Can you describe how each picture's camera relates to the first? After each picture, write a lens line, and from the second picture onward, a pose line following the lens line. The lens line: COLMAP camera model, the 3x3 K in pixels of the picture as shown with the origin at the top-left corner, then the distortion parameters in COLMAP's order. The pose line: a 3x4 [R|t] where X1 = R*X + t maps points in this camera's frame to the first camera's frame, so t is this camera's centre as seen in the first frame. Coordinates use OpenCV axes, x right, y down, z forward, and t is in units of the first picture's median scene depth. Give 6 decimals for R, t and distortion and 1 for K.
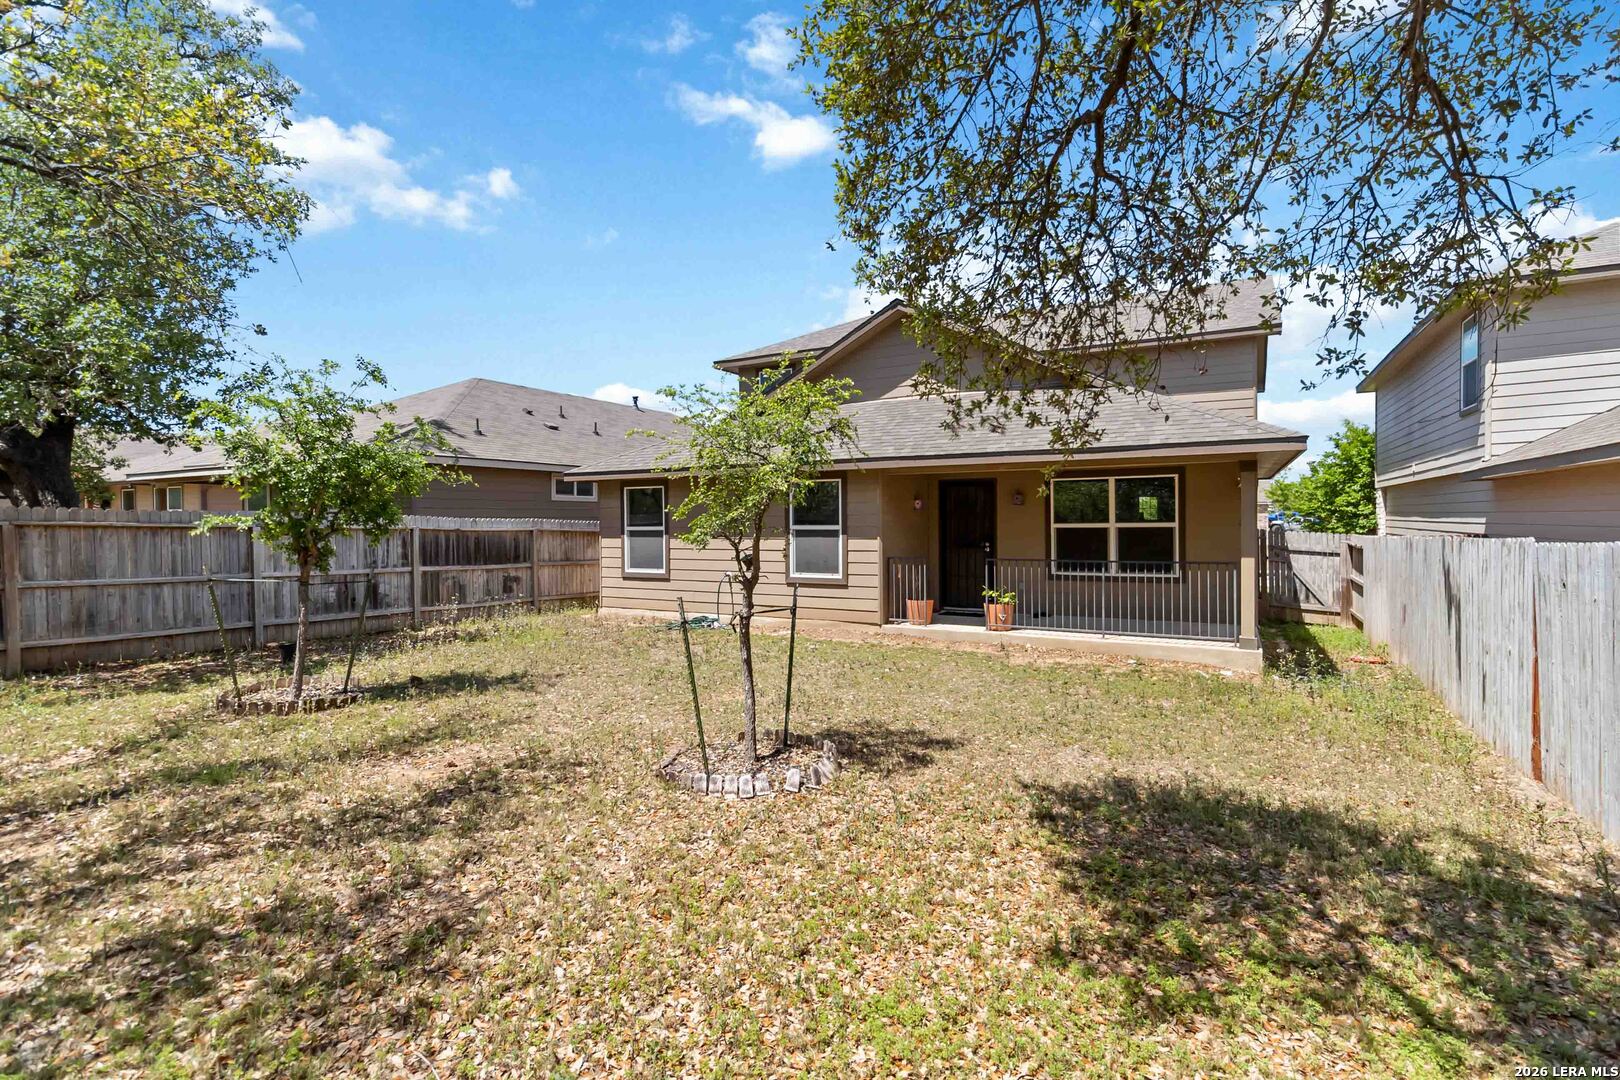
lens RADIAL K [[749.0, 0, 822.7], [0, 749.0, 532.8], [0, 0, 1]] dist [-0.003926, 0.001115]
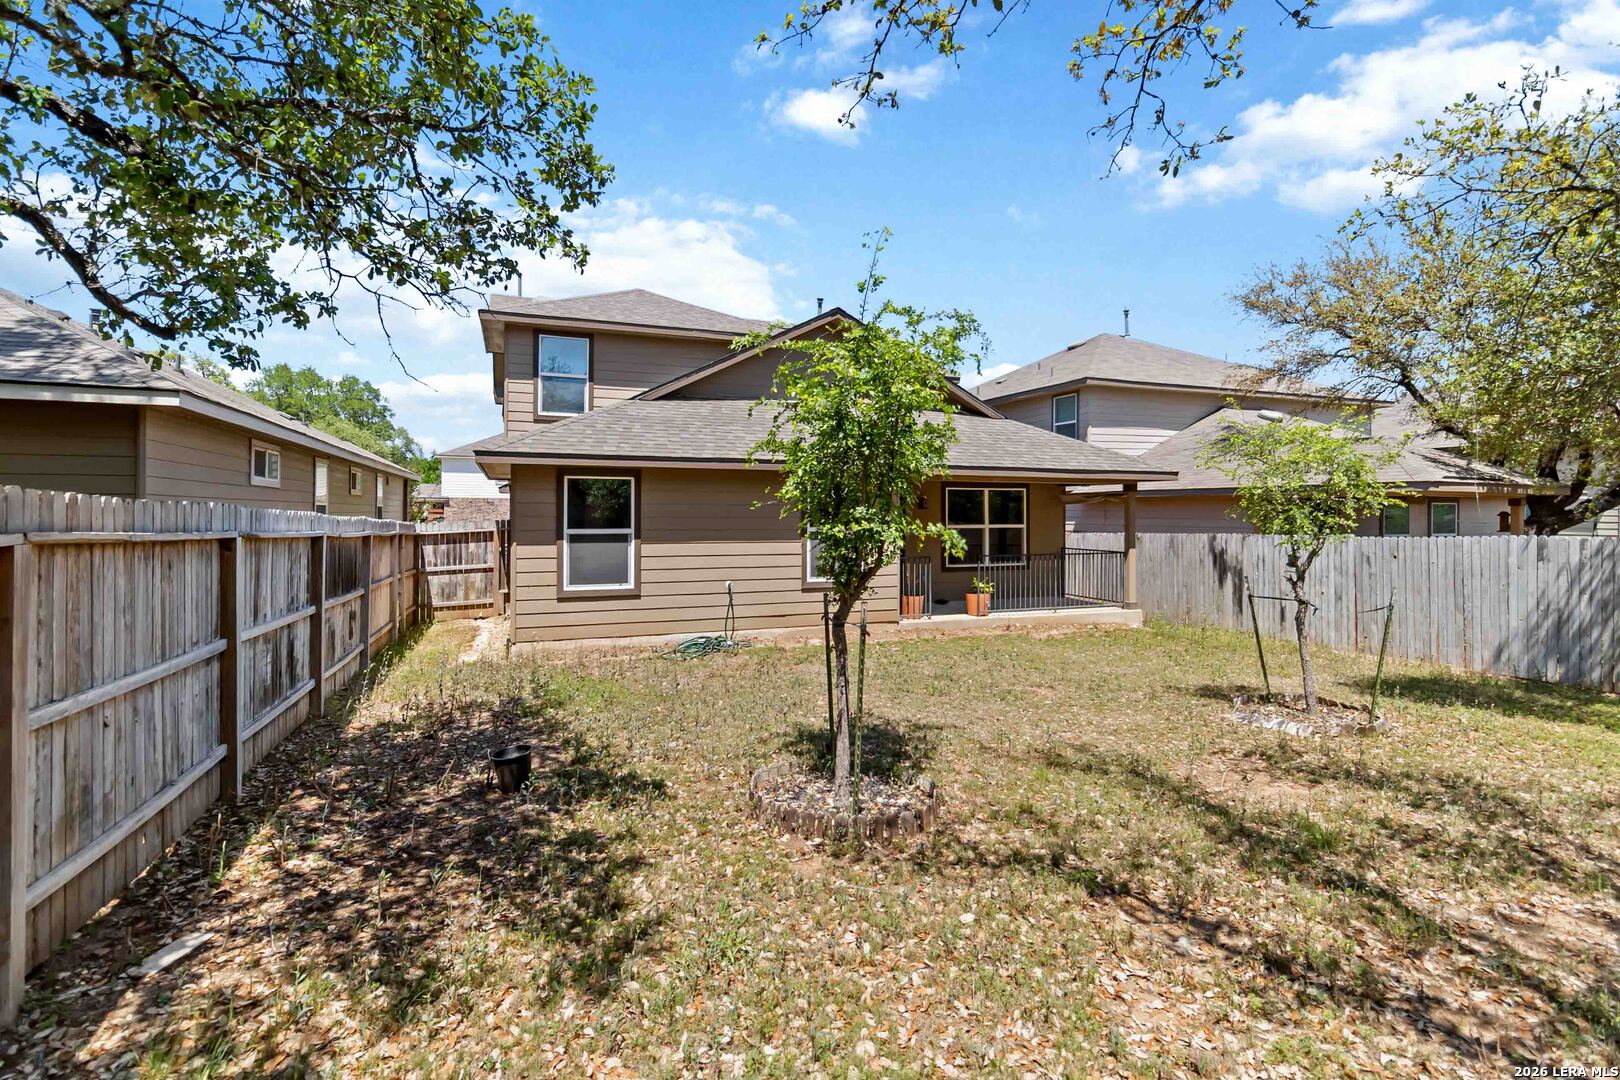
lens RADIAL K [[768.2, 0, 824.6], [0, 768.2, 517.7], [0, 0, 1]] dist [0.002346, -0.000110]
pose [[0.642447, 0.006153, 0.766305, -0.798834], [0.005047, 0.999912, -0.012261, -0.010294], [-0.766313, 0.011744, 0.642360, 0.376309]]
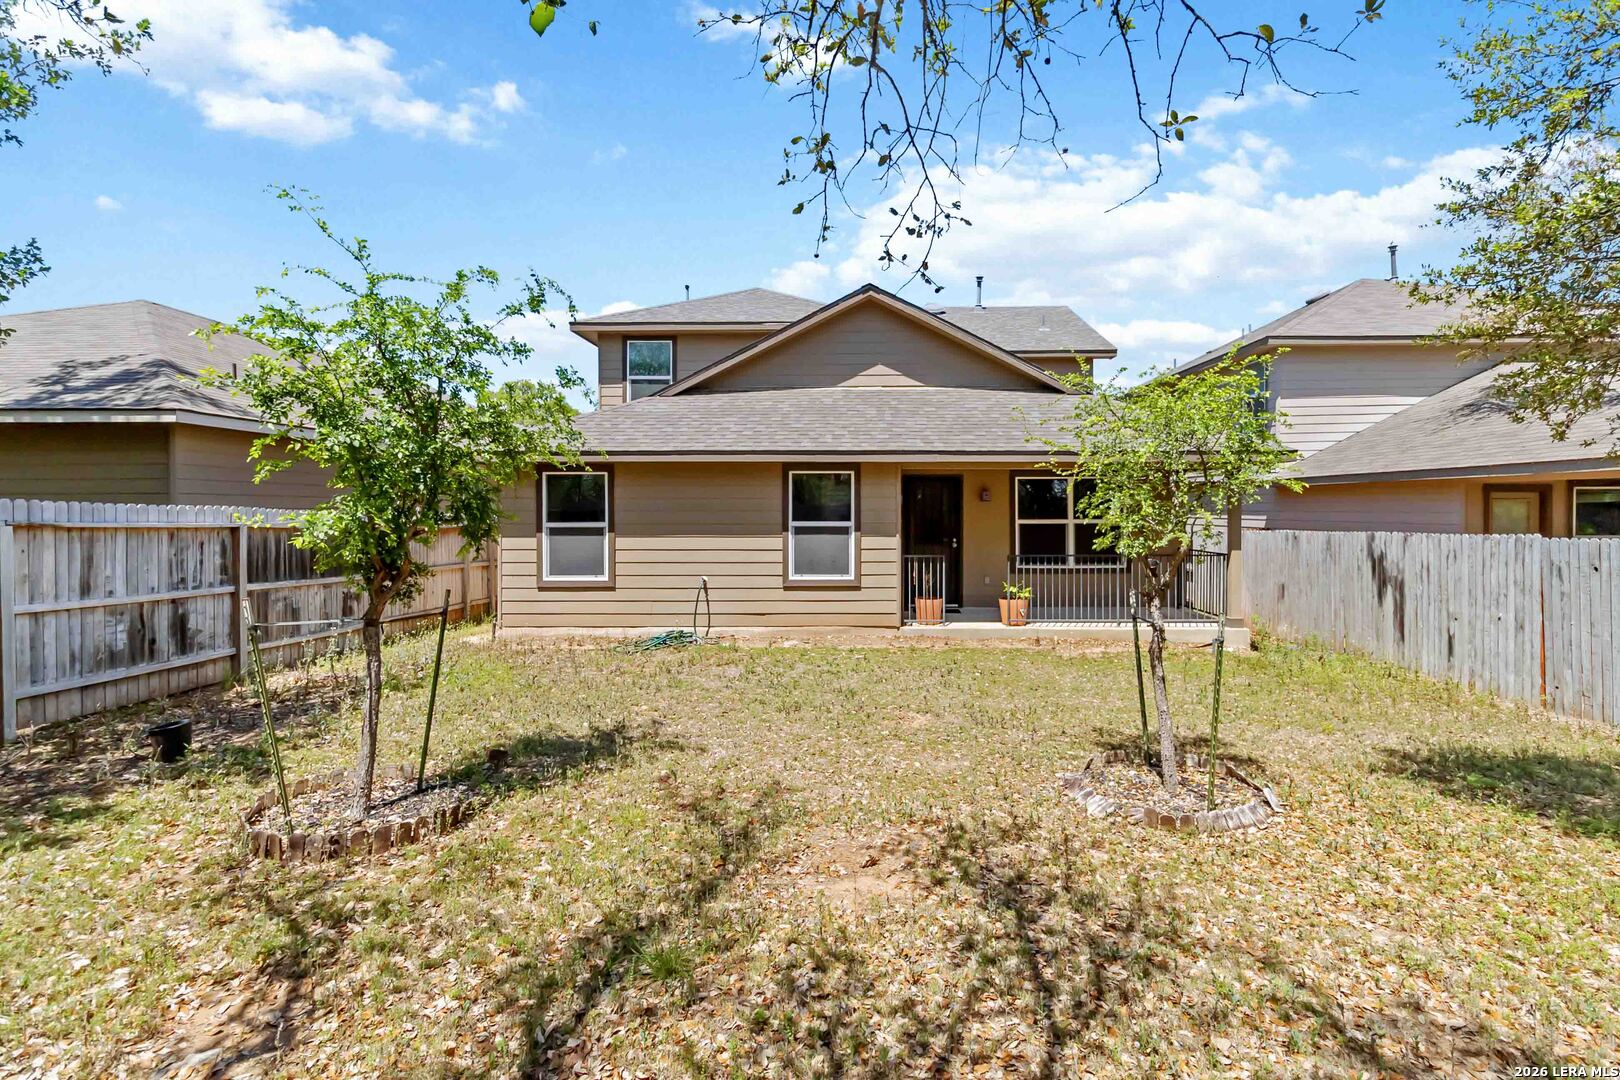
lens RADIAL K [[767.2, 0, 760.2], [0, 767.2, 517.6], [0, 0, 1]] dist [0.001686, 0.000957]
pose [[0.880212, 0.002099, 0.474577, -0.523491], [0.001513, 0.999973, -0.007228, -0.008283], [-0.474579, 0.007080, 0.880185, 0.225506]]
